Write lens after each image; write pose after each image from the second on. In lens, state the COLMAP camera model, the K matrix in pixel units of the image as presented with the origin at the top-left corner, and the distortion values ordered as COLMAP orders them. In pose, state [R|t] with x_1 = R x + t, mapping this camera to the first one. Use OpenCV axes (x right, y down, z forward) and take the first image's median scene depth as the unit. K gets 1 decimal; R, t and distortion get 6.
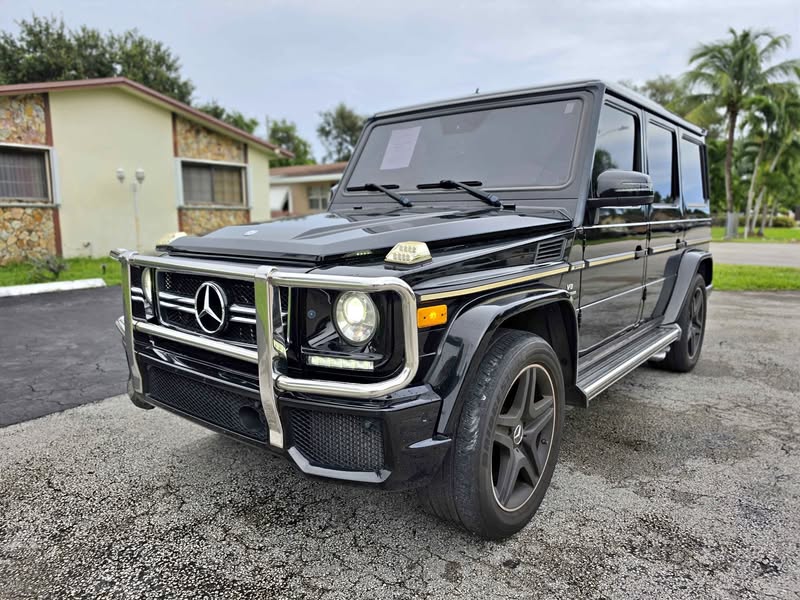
lens RADIAL K [[567.5, 0, 406.1], [0, 567.5, 298.7], [0, 0, 1]] dist [0.018796, -0.002808]
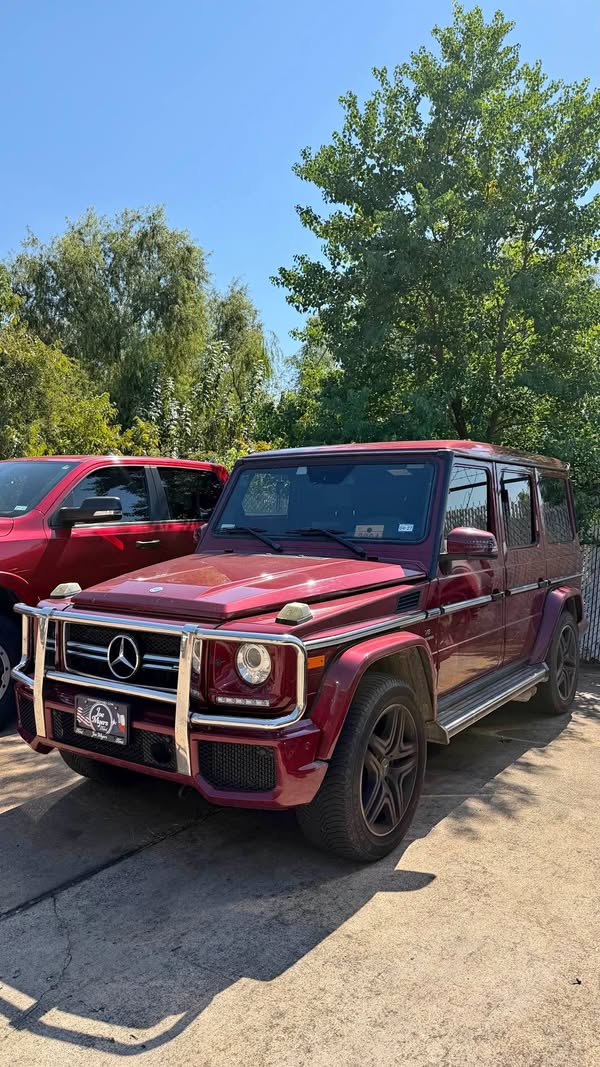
lens RADIAL K [[779.4, 0, 302.4], [0, 779.4, 509.6], [0, 0, 1]] dist [0.023361, -0.002285]
pose [[0.996819, 0.006315, 0.079449, -0.107053], [0.005466, 0.989091, -0.147204, -0.046108], [-0.079512, 0.147170, 0.985910, -0.681289]]
